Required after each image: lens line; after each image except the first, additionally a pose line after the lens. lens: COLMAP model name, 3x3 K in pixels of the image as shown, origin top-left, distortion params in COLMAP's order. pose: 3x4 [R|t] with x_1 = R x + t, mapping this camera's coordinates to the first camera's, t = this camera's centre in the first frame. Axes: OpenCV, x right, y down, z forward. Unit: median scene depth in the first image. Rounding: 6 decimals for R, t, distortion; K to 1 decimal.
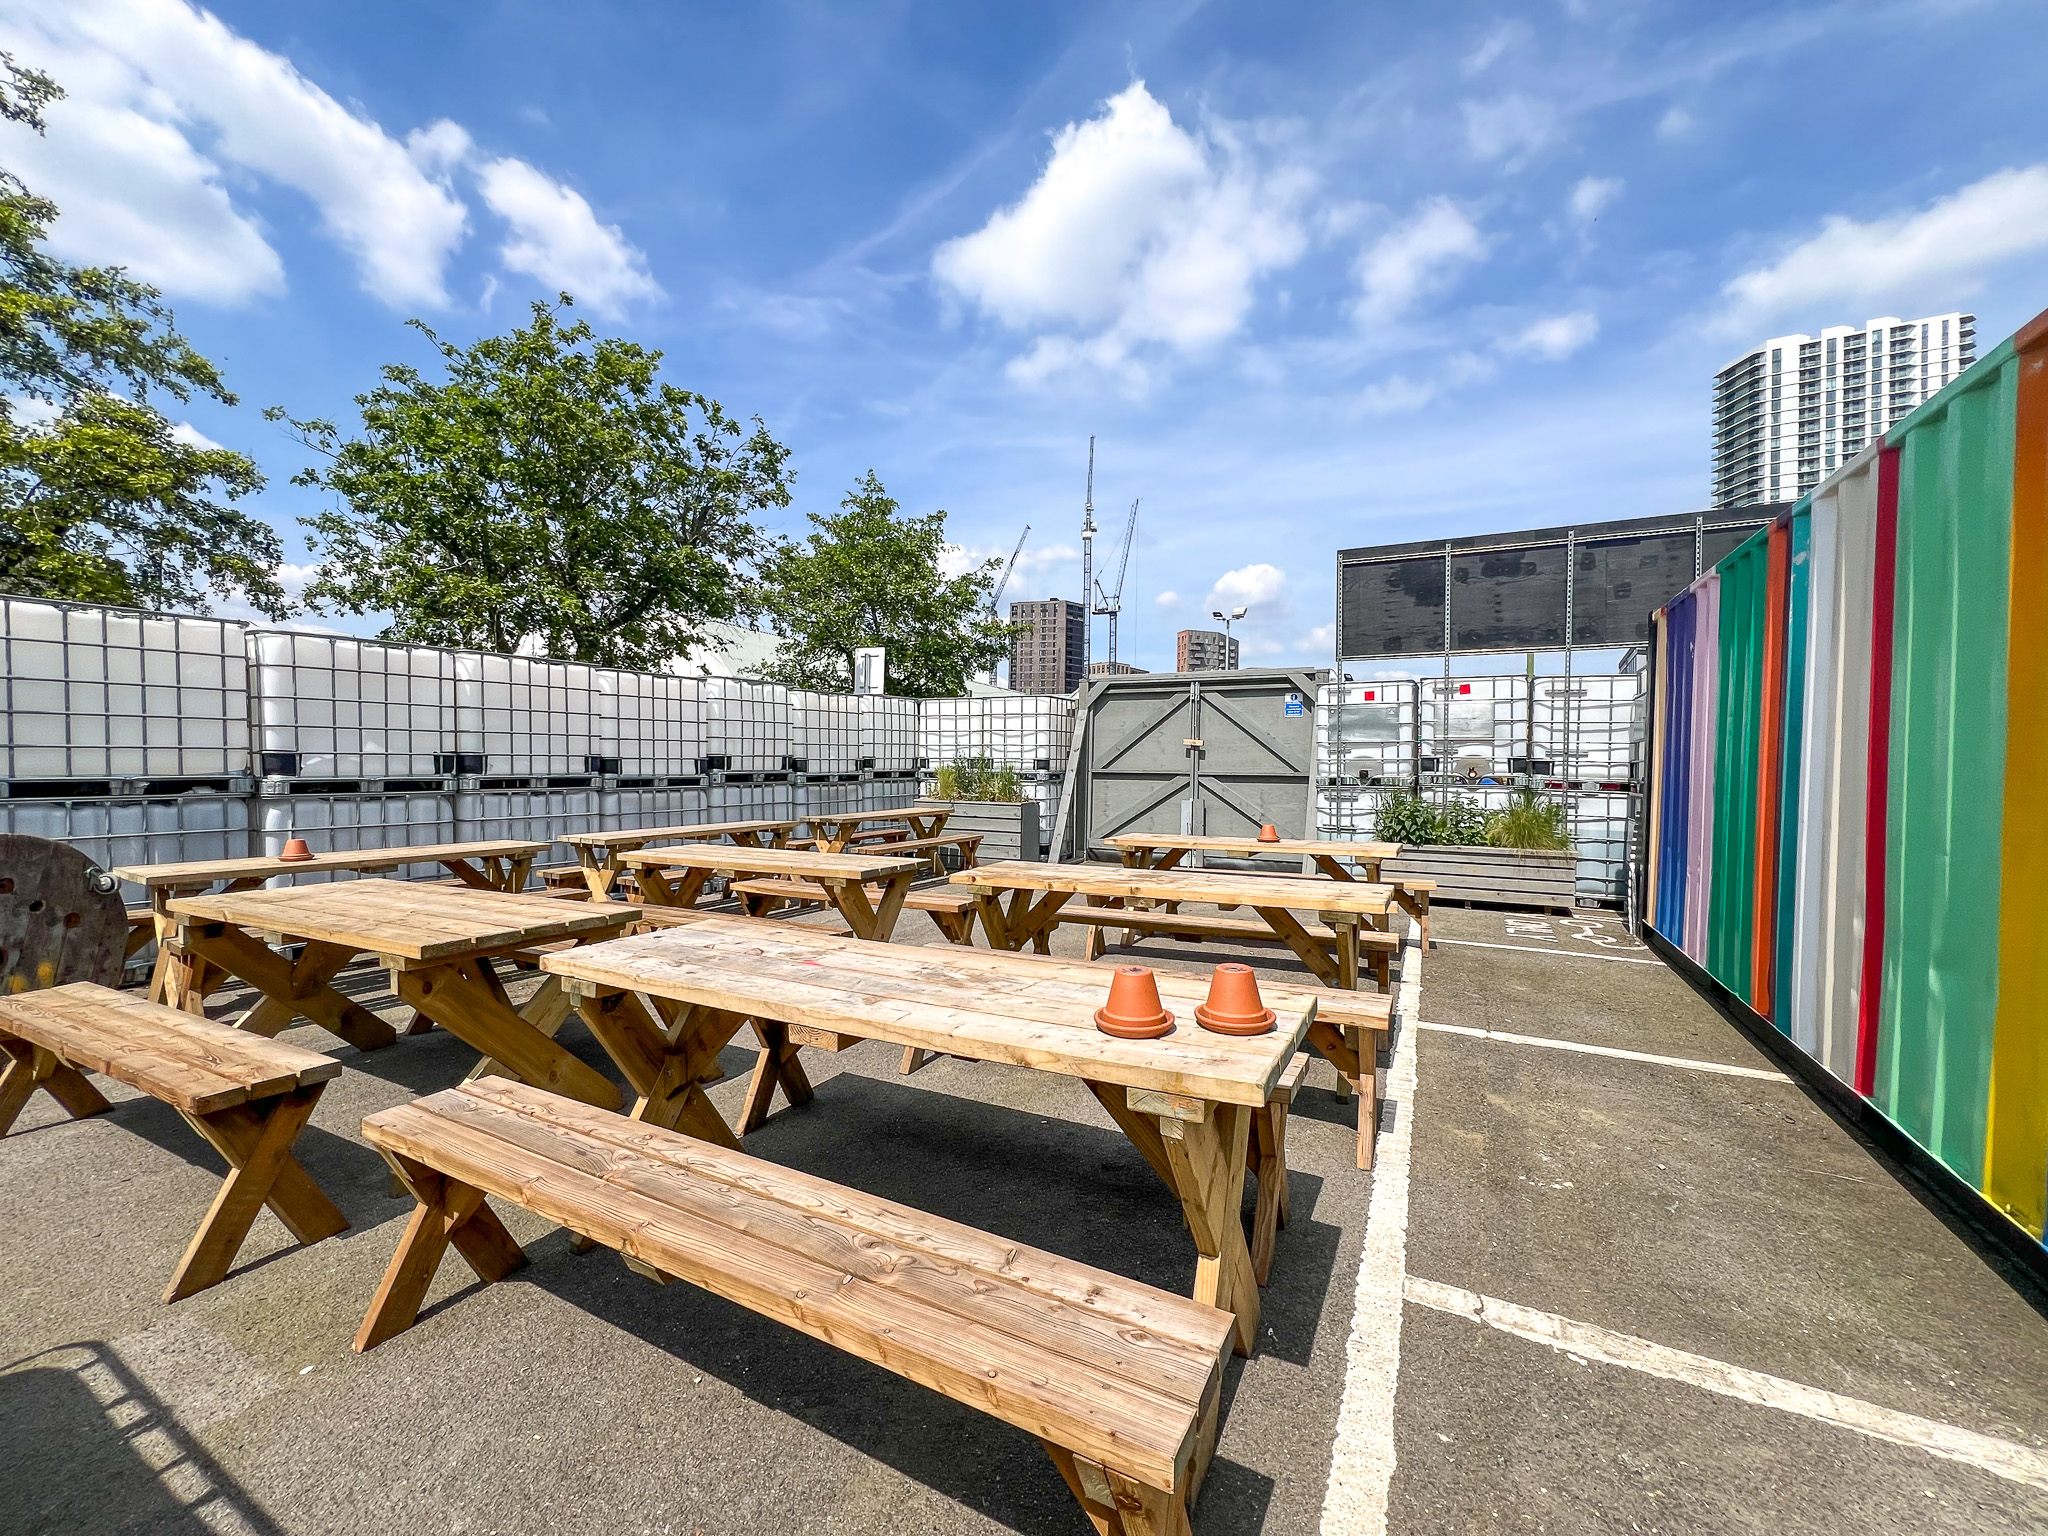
lens RADIAL K [[824.5, 0, 1027.4], [0, 824.5, 768.6], [0, 0, 1]] dist [-0.001622, 0.000650]
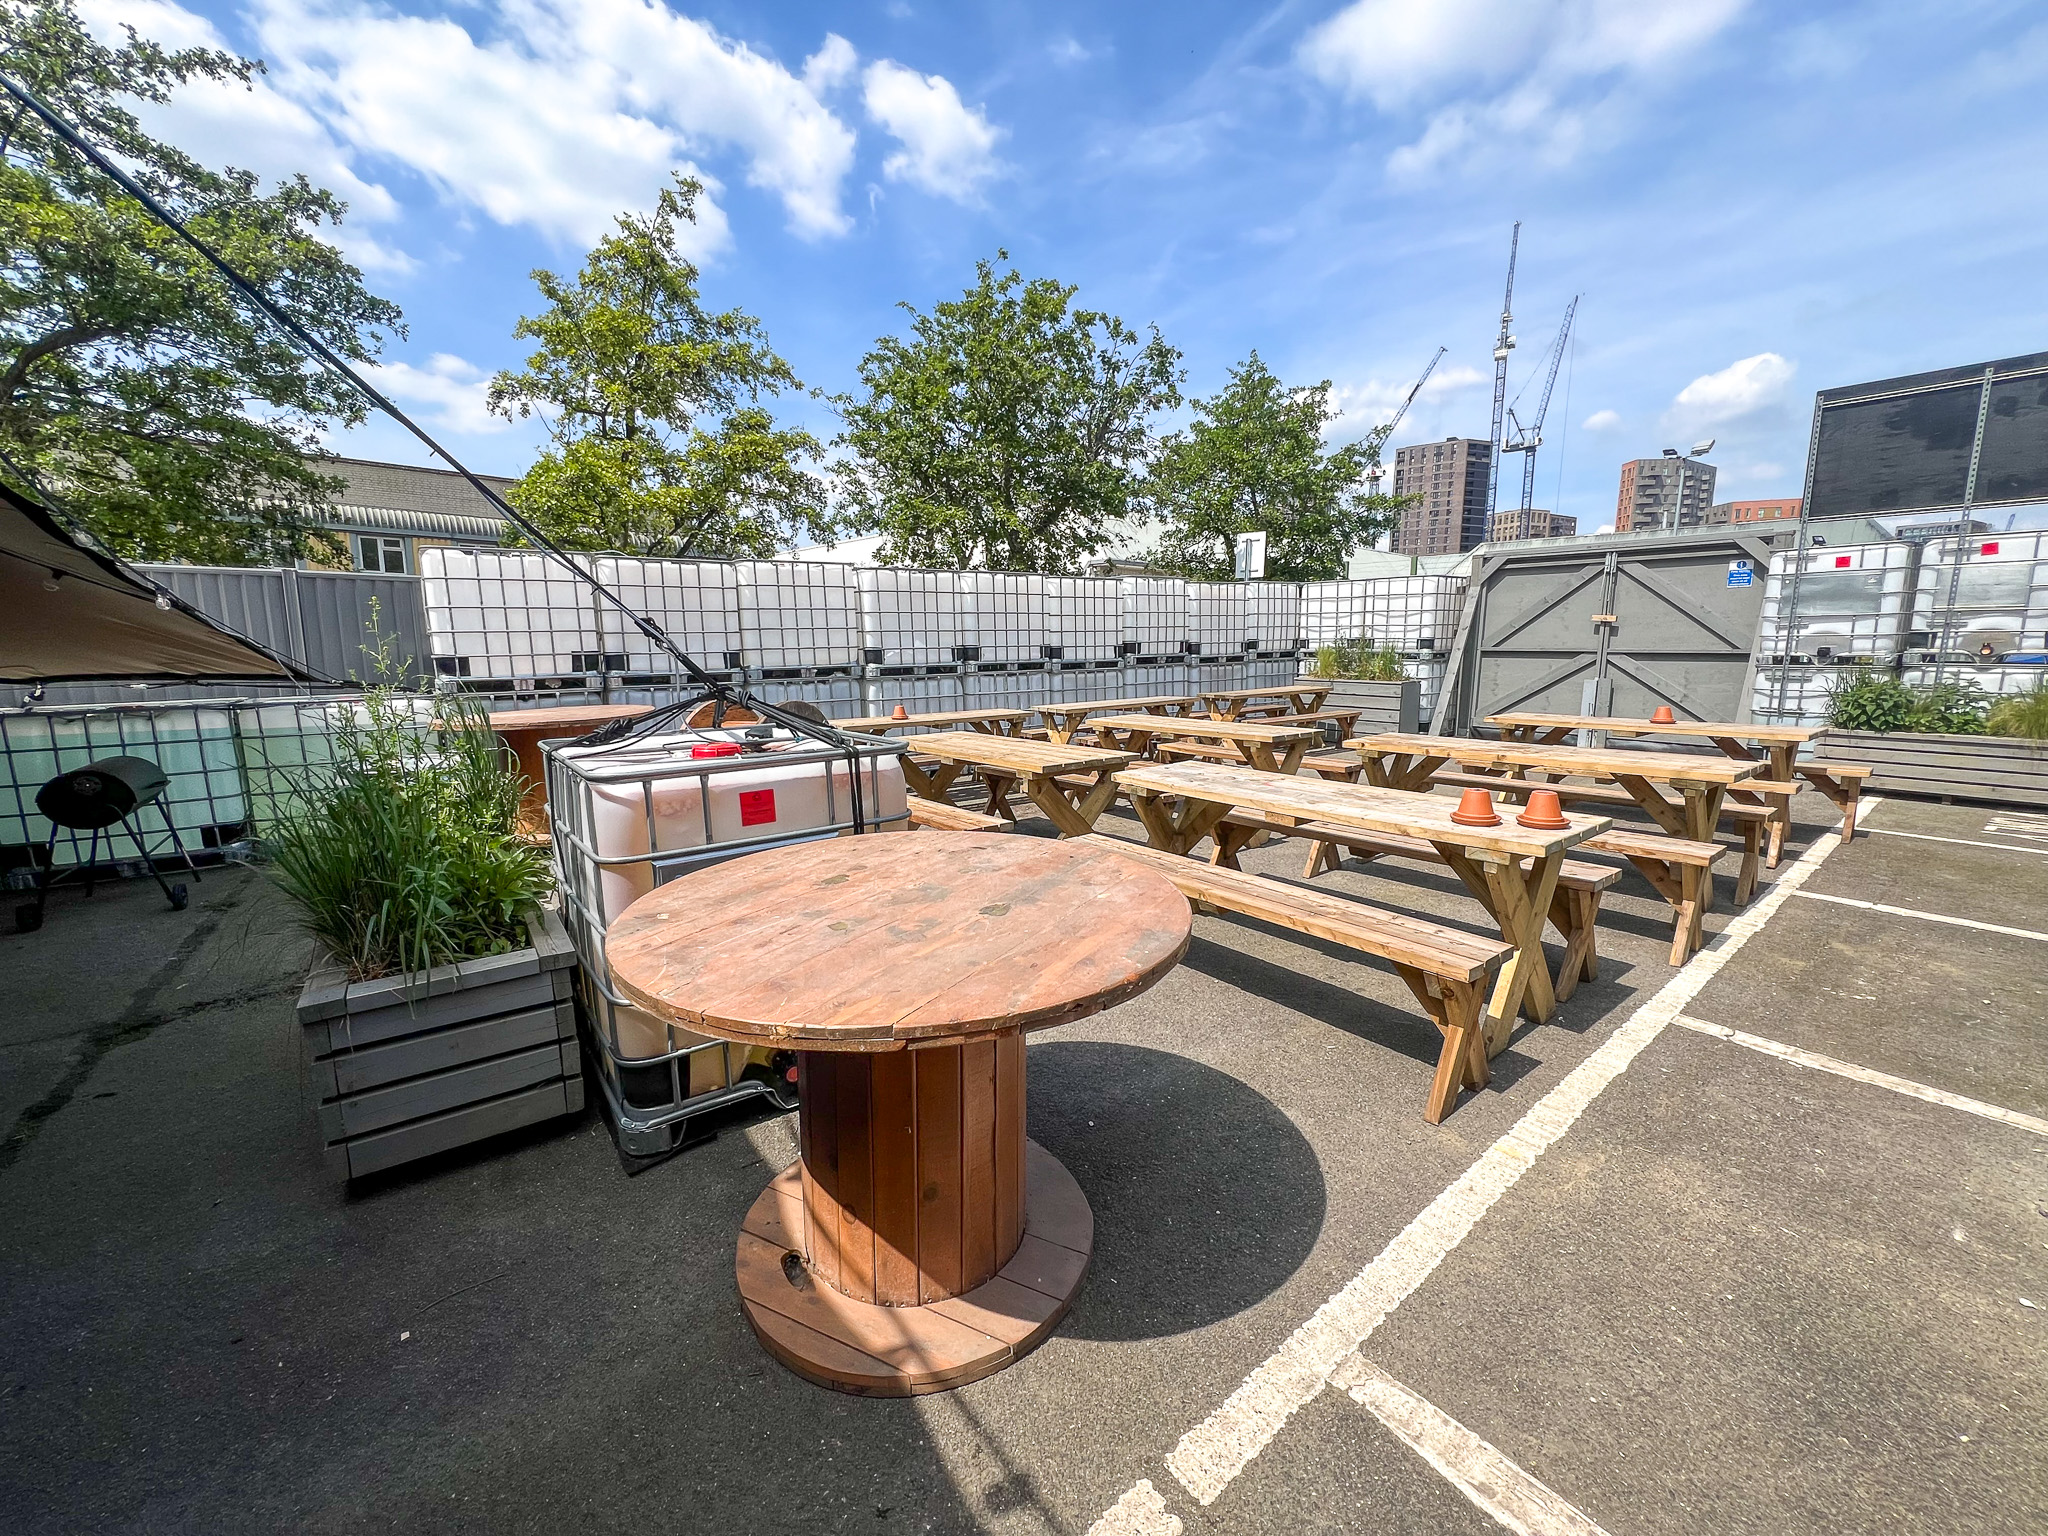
lens RADIAL K [[824.5, 0, 1025.4], [0, 824.5, 768.0], [0, 0, 1]] dist [-0.001622, 0.000650]
pose [[0.909023, 0.047413, -0.414041, -0.003684], [0.015685, 0.988911, 0.147681, -0.014003], [0.416451, -0.140739, 0.898199, -0.180634]]
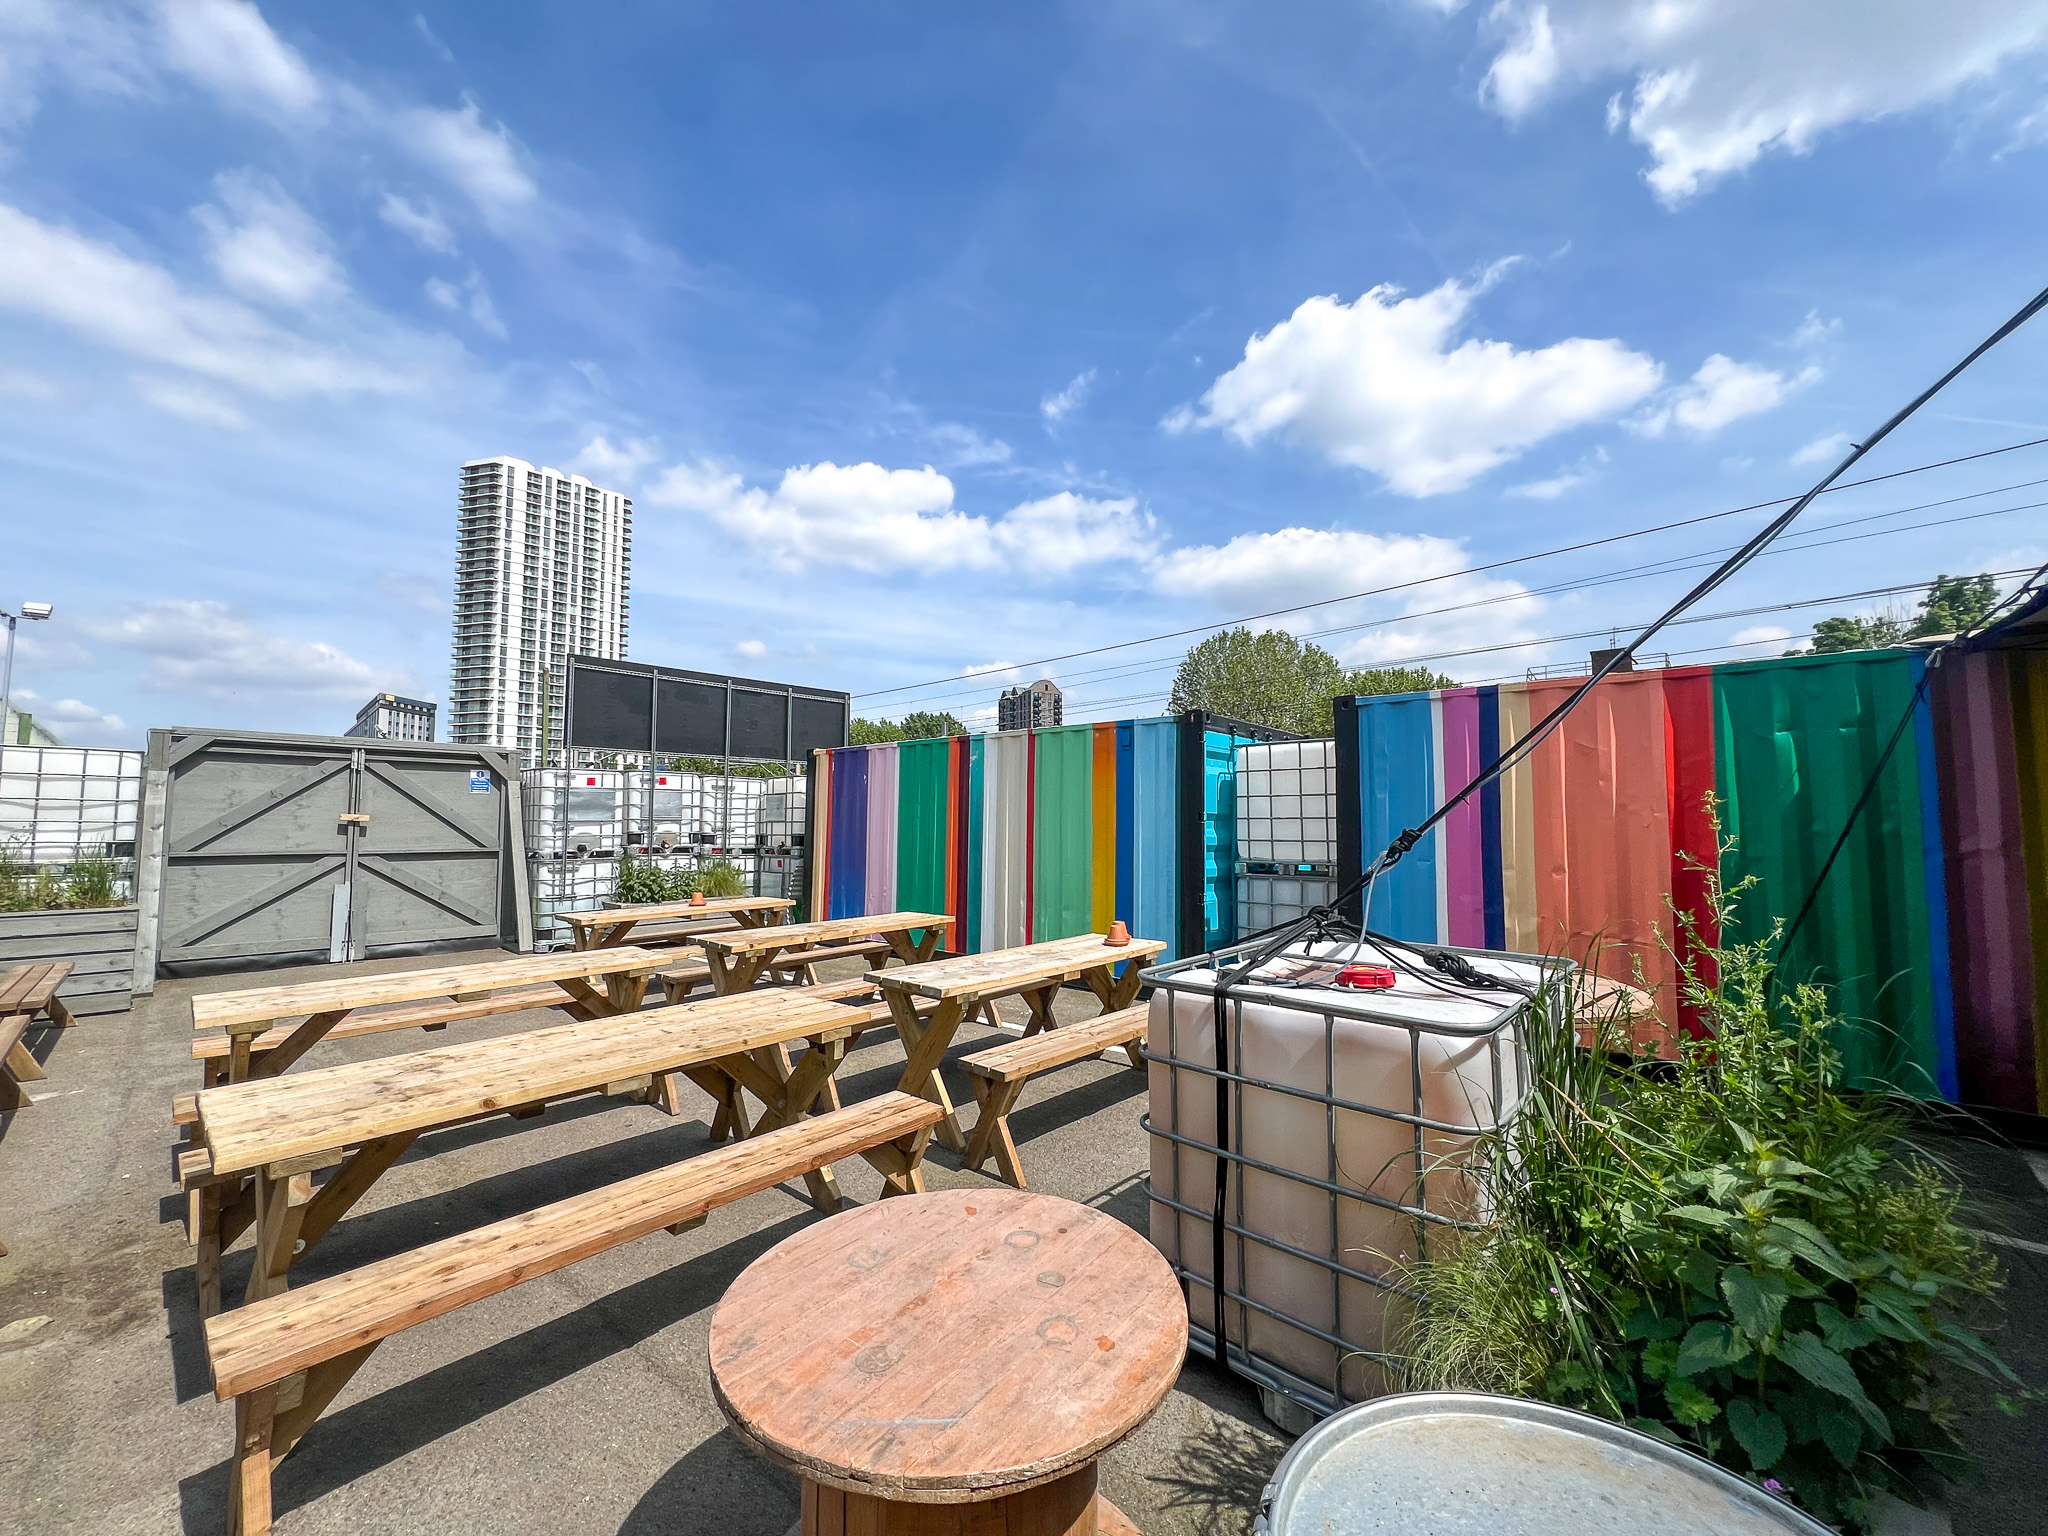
lens RADIAL K [[824.5, 0, 1025.9], [0, 824.5, 766.2], [0, 0, 1]] dist [-0.001622, 0.000650]
pose [[0.242319, 0.057683, 0.968480, -0.569660], [0.007432, 0.998091, -0.061306, -0.032345], [-0.970168, 0.022053, 0.241428, 0.106458]]
